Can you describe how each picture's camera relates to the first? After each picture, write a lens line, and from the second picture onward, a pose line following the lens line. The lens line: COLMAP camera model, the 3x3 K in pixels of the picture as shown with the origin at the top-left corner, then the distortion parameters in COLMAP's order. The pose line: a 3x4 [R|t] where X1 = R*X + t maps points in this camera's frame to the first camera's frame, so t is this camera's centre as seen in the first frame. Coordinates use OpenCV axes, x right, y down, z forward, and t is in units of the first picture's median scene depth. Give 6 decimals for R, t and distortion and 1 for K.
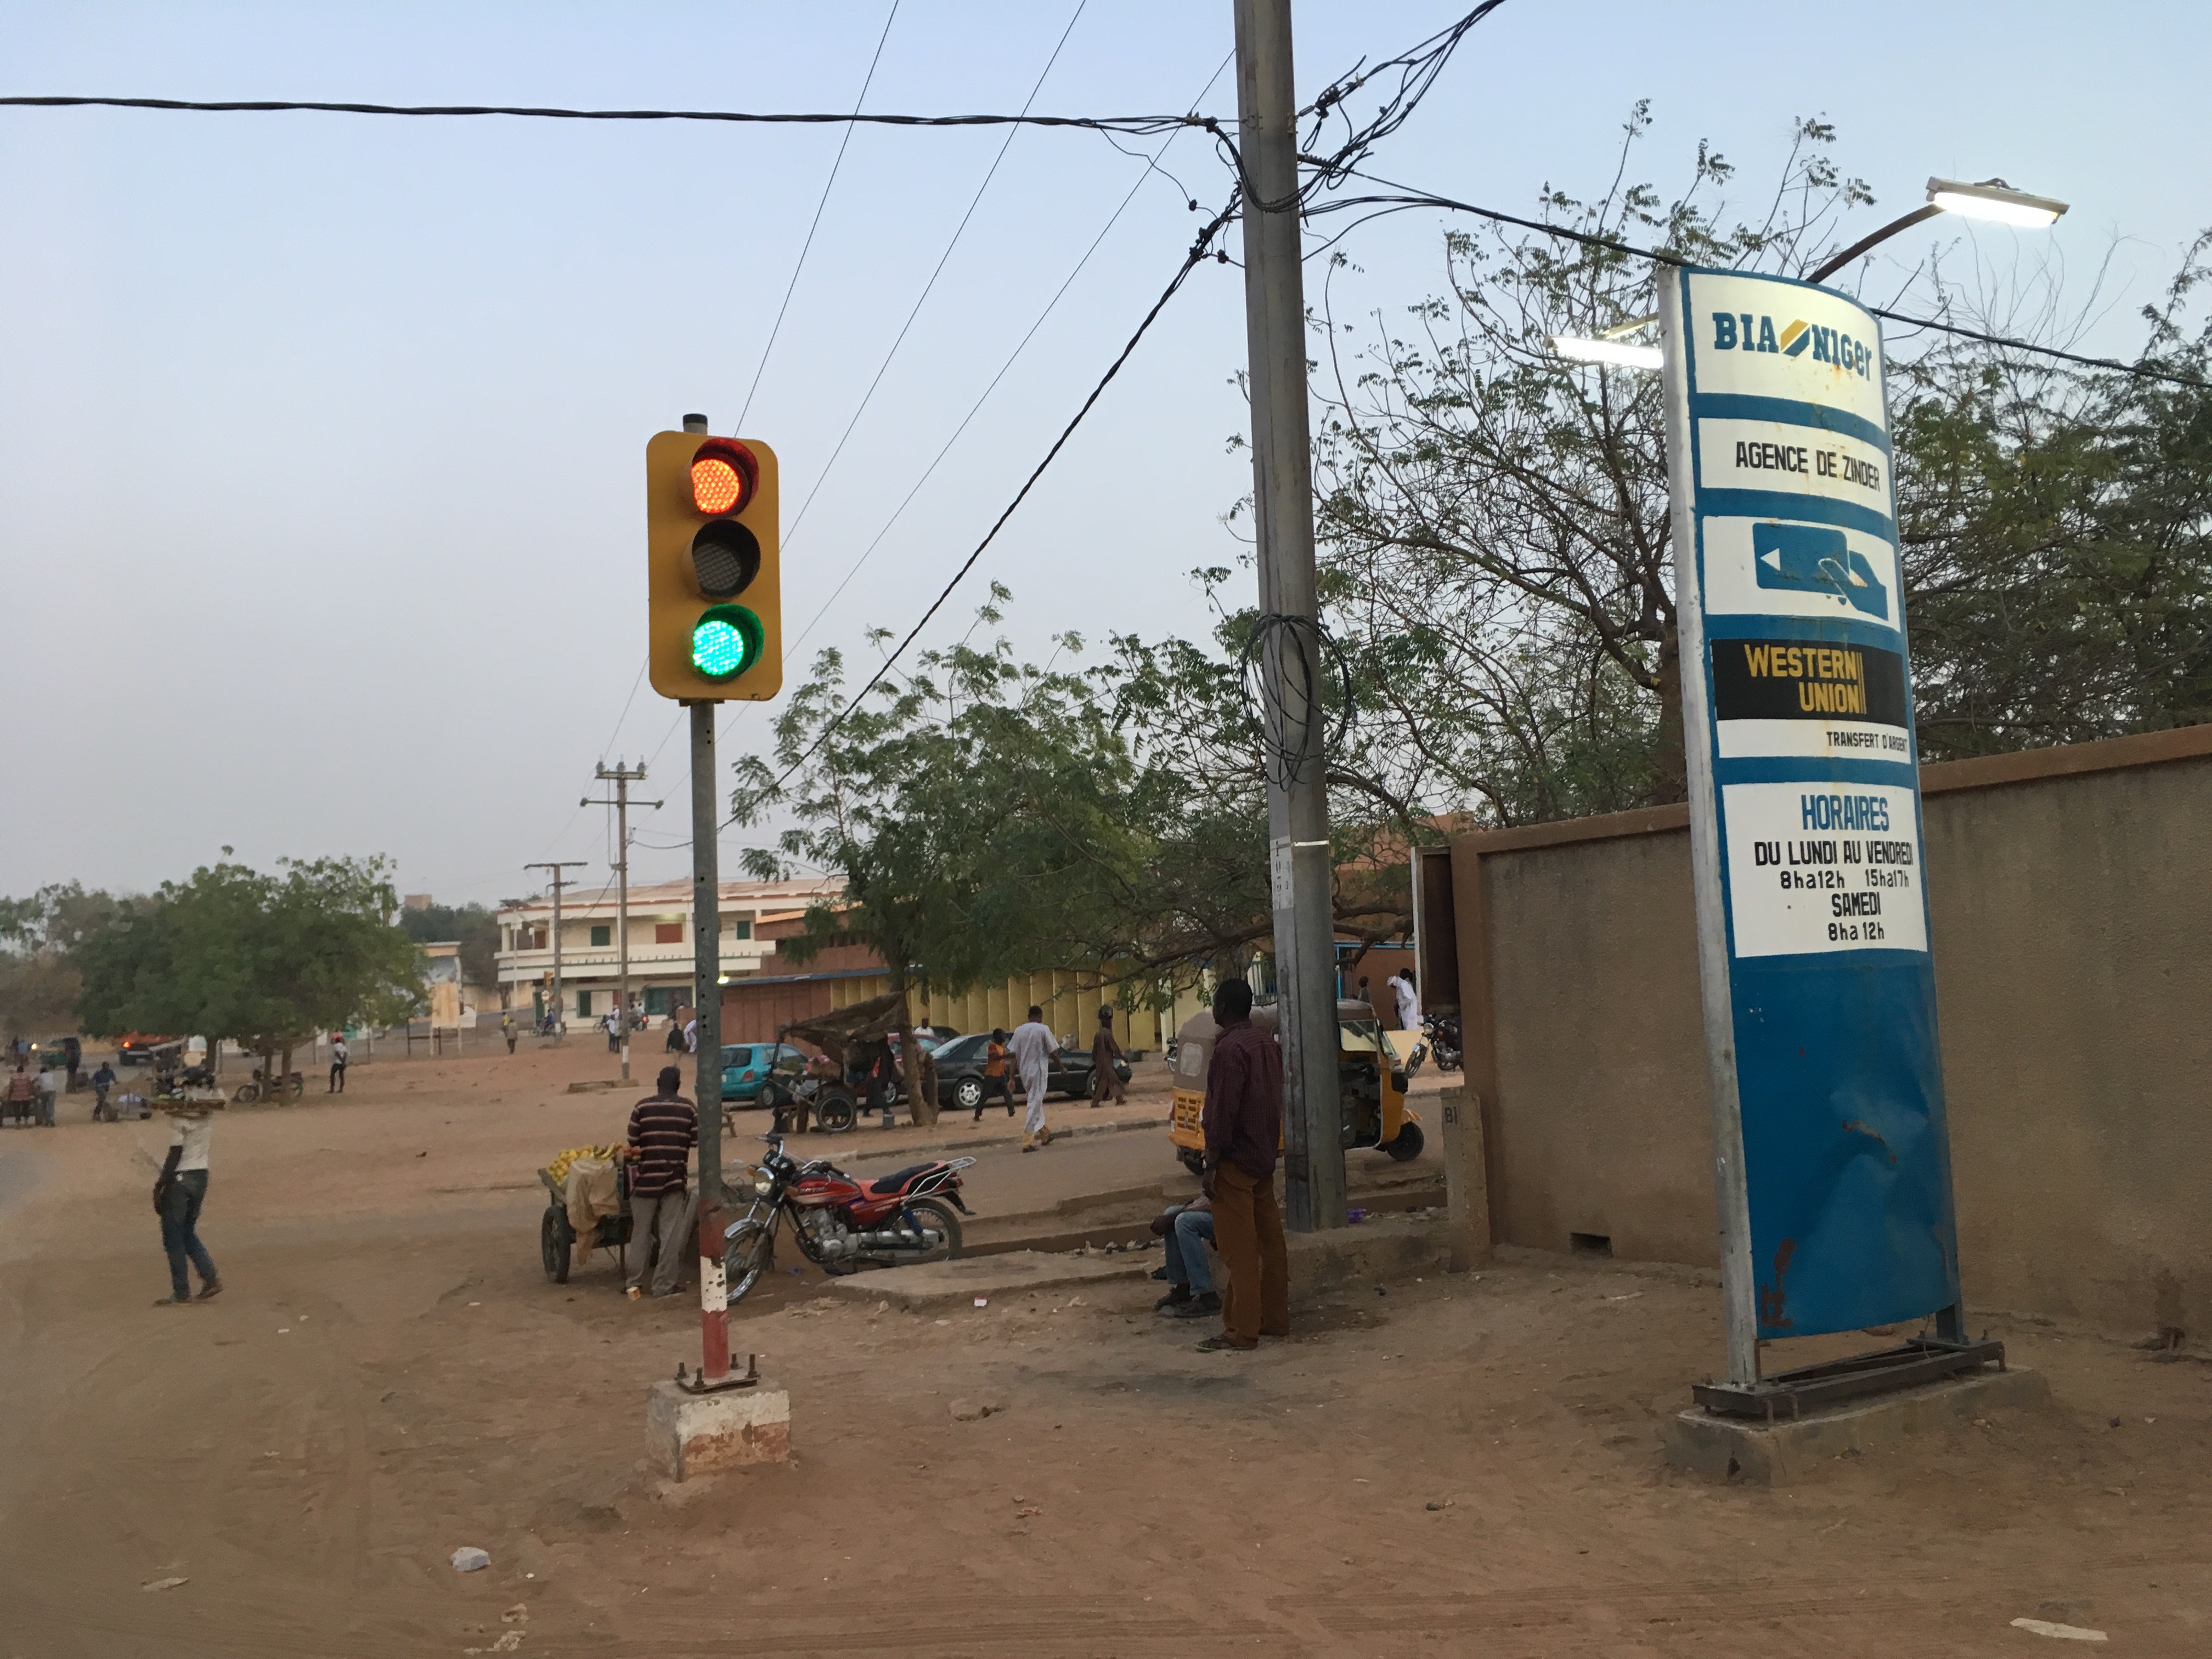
lens RADIAL K [[1784.6, 0, 1106.0], [0, 1784.6, 829.5], [0, 0, 1]] dist [0.044325, -0.003816]
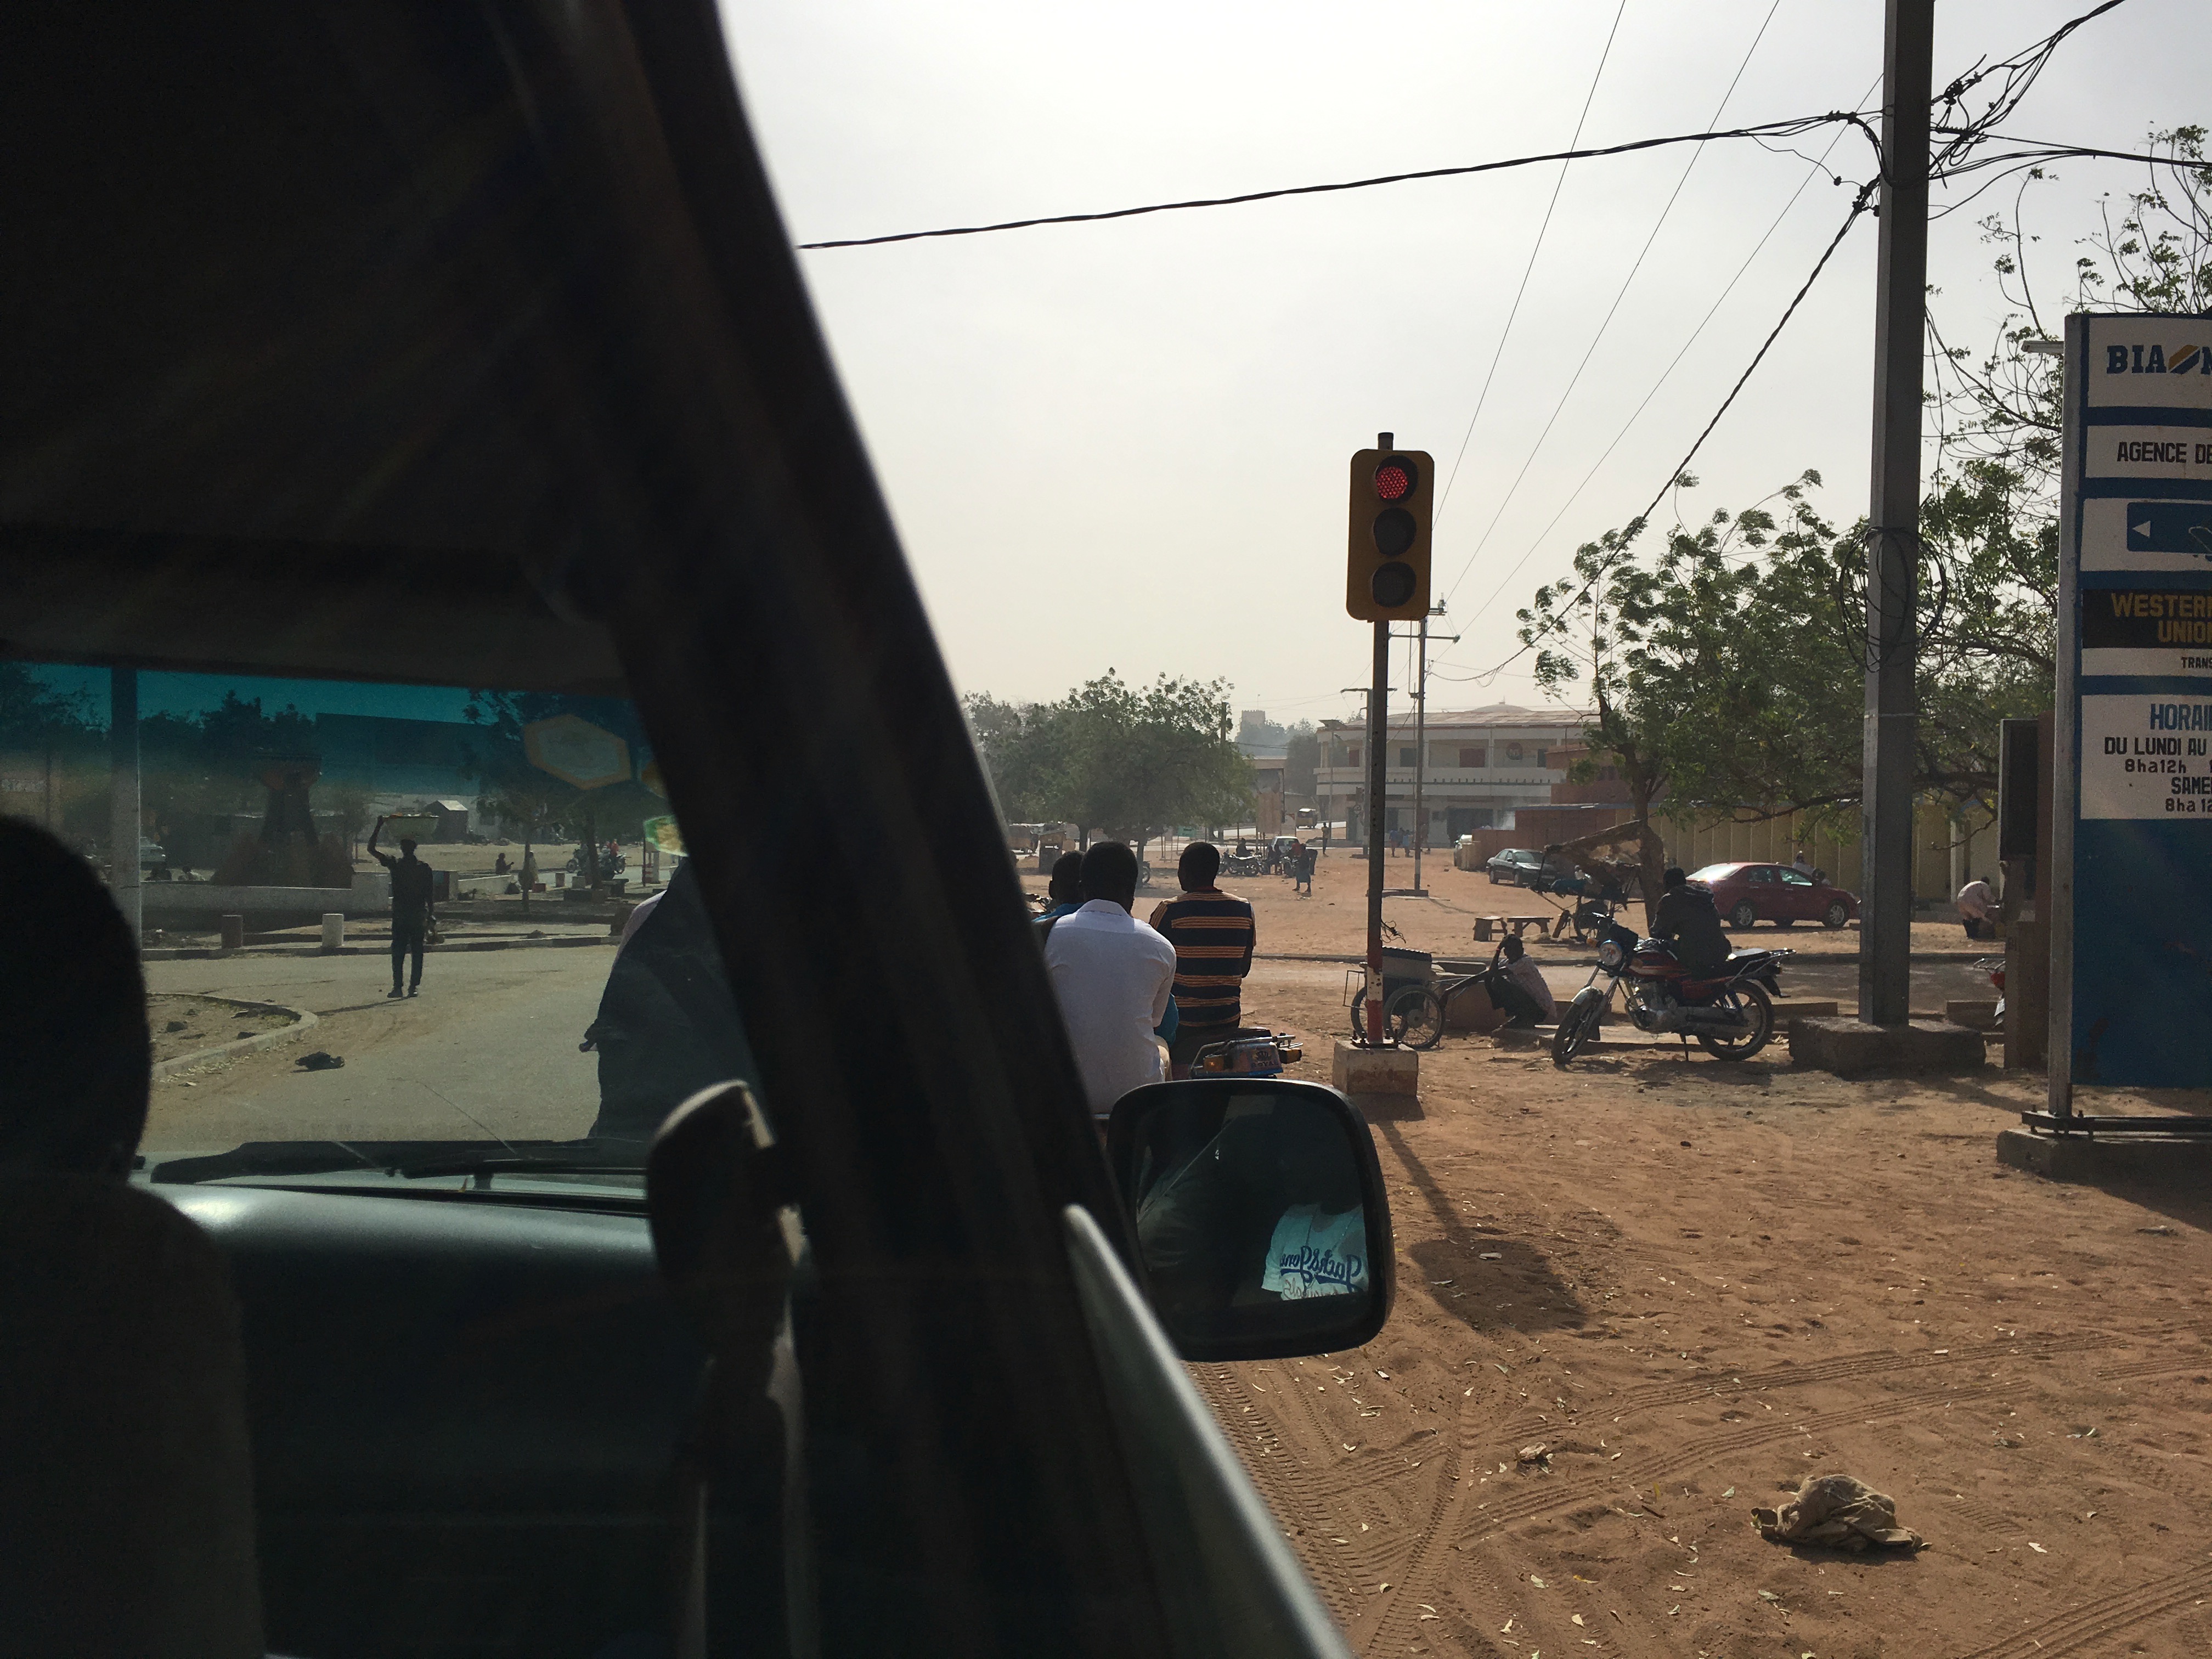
lens RADIAL K [[1784.6, 0, 1106.0], [0, 1784.6, 829.5], [0, 0, 1]] dist [0.044325, -0.003816]
pose [[0.900647, 0.064361, -0.429760, 0.257307], [-0.022232, 0.994500, 0.102346, -0.045368], [0.433983, -0.082623, 0.897124, -0.565599]]
